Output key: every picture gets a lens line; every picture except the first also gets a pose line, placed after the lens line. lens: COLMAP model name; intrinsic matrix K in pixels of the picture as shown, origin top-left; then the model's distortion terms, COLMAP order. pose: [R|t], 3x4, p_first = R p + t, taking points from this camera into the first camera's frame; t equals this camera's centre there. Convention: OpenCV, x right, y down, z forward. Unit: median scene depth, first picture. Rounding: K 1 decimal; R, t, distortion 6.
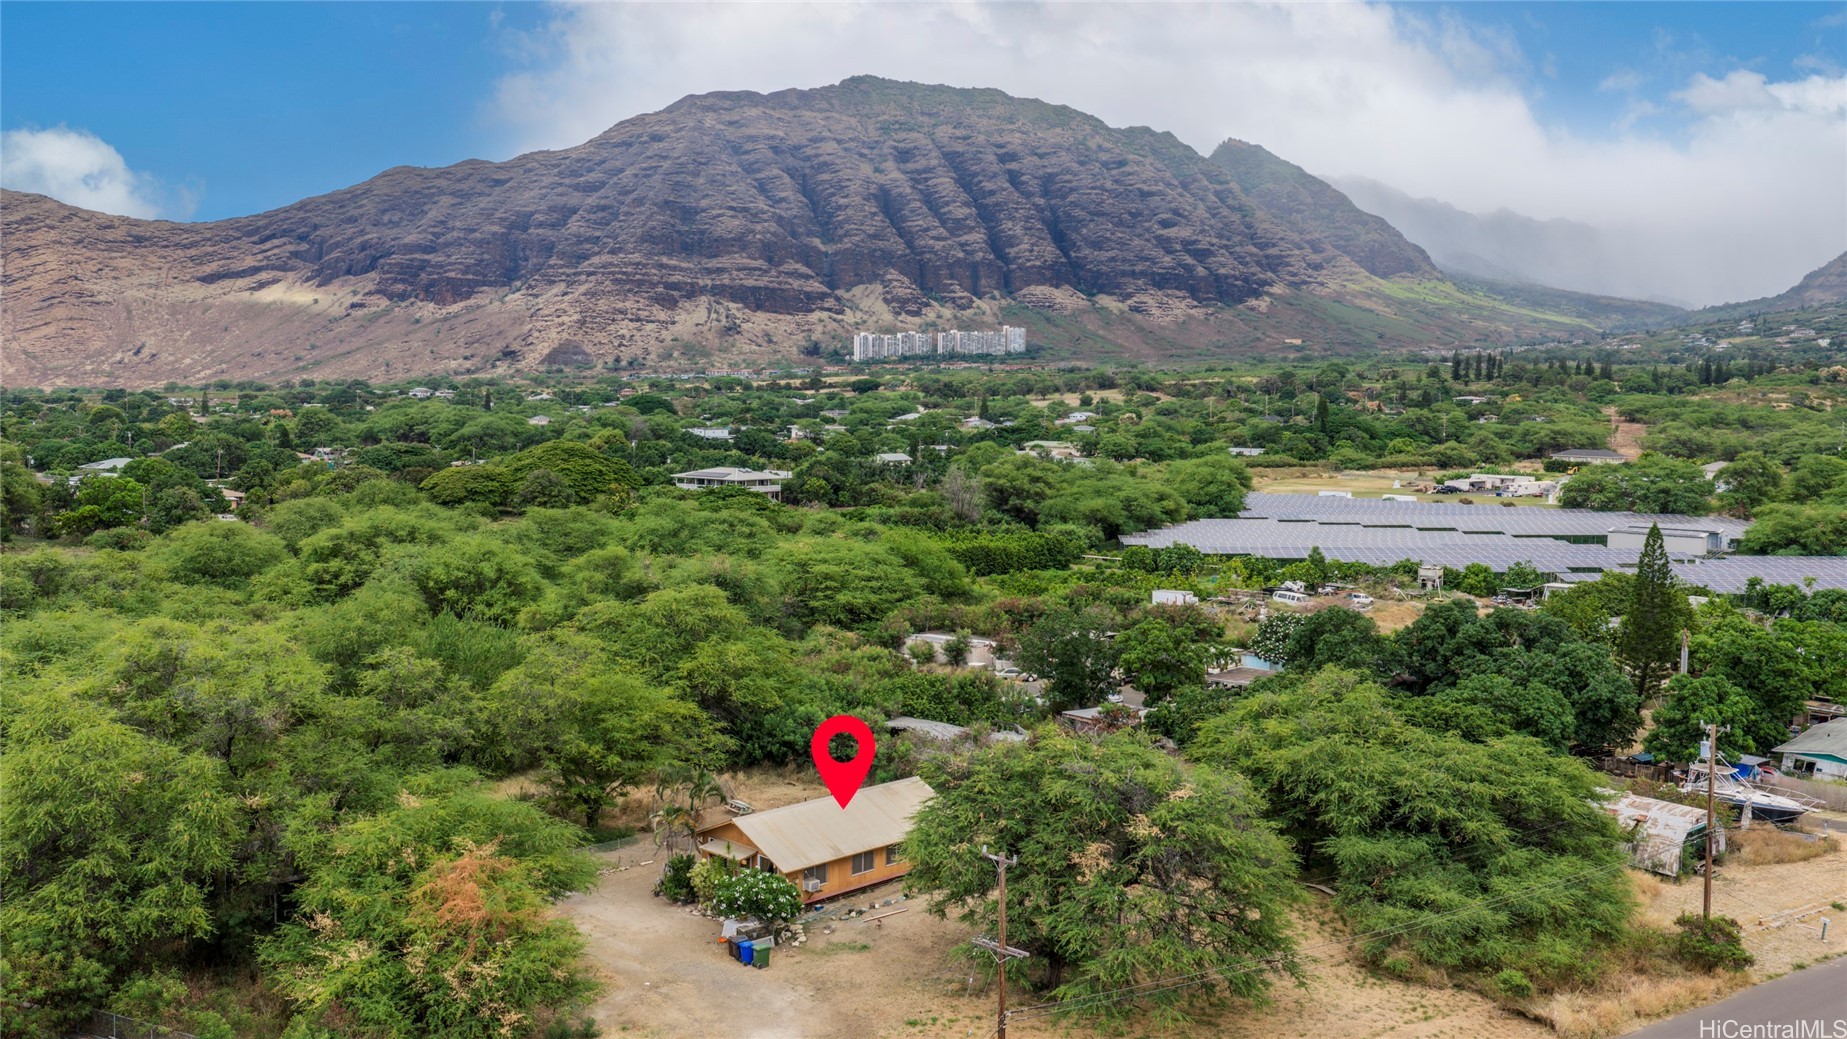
lens RADIAL K [[1520.8, 0, 923.5], [0, 1520.8, 519.5], [0, 0, 1]] dist [0.037329, -0.080485]
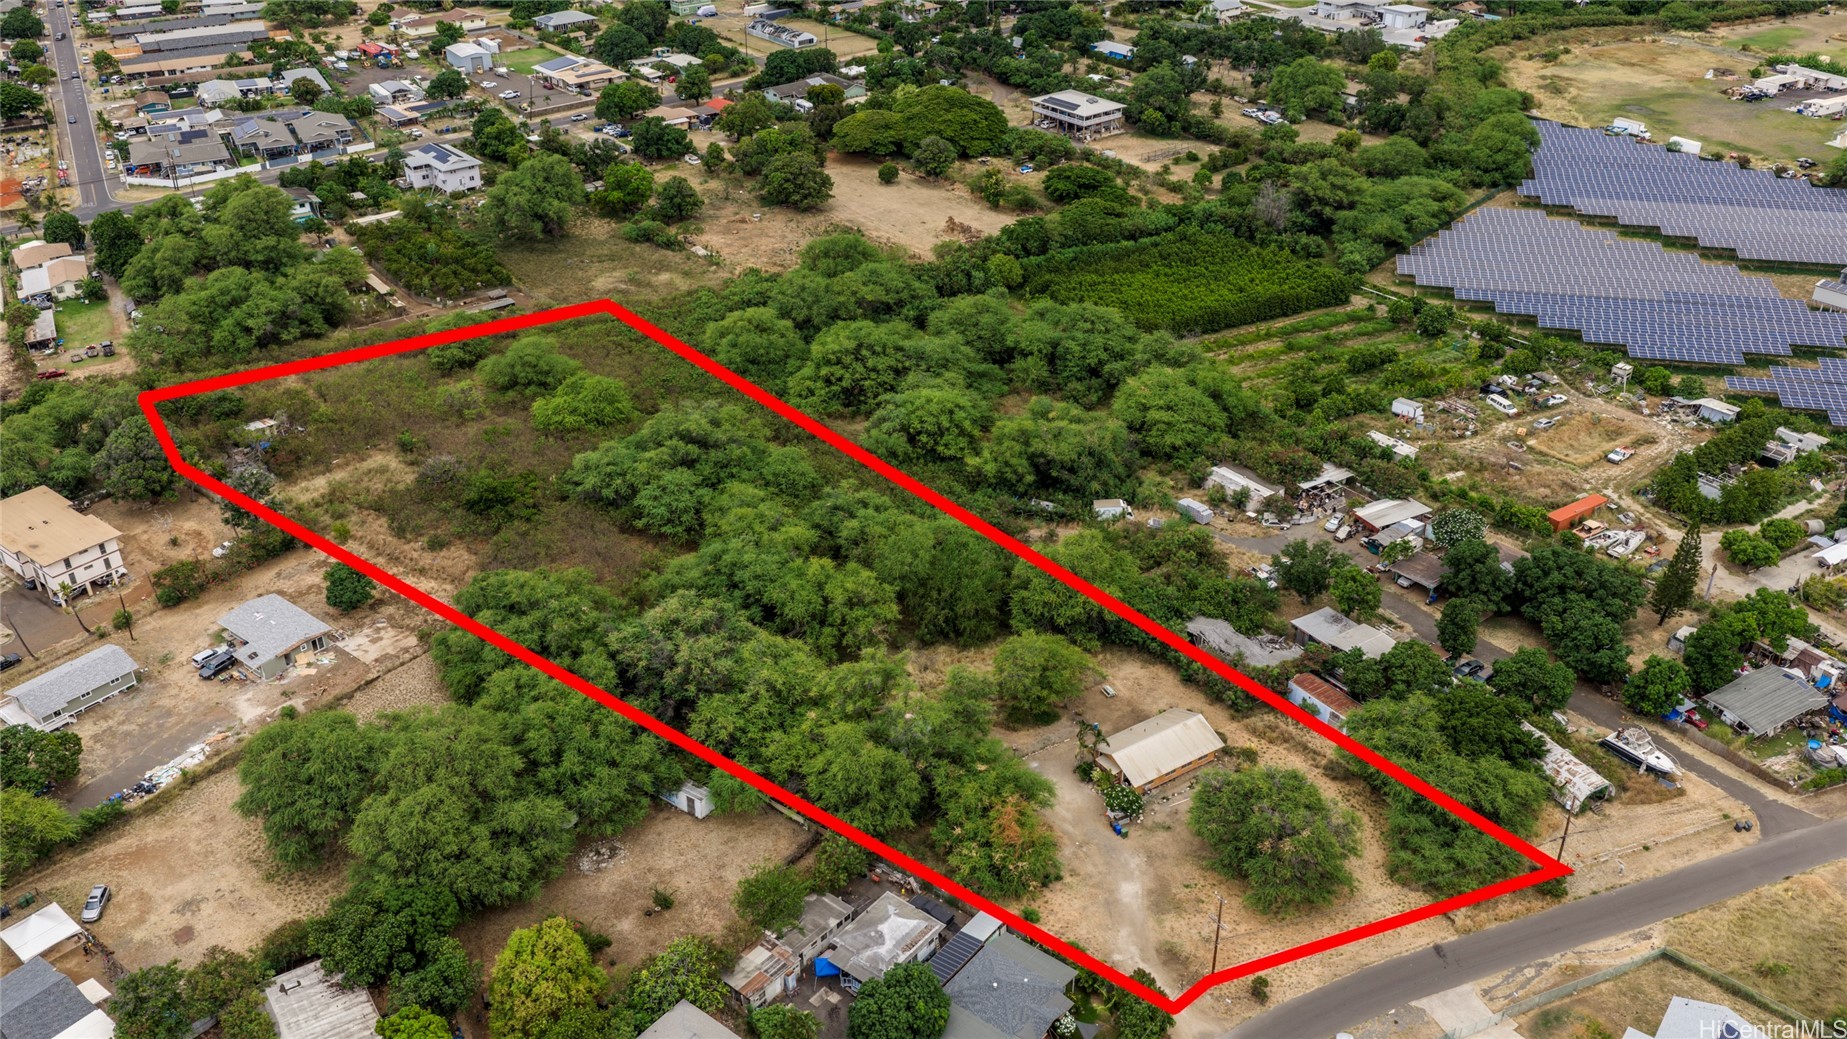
lens RADIAL K [[1520.8, 0, 923.5], [0, 1520.8, 519.5], [0, 0, 1]] dist [0.037329, -0.080485]
pose [[0.980195, 0.088203, -0.177305, -0.022895], [-0.002125, 0.899968, 0.435950, -0.748376], [0.198021, -0.426940, 0.882332, -0.593834]]
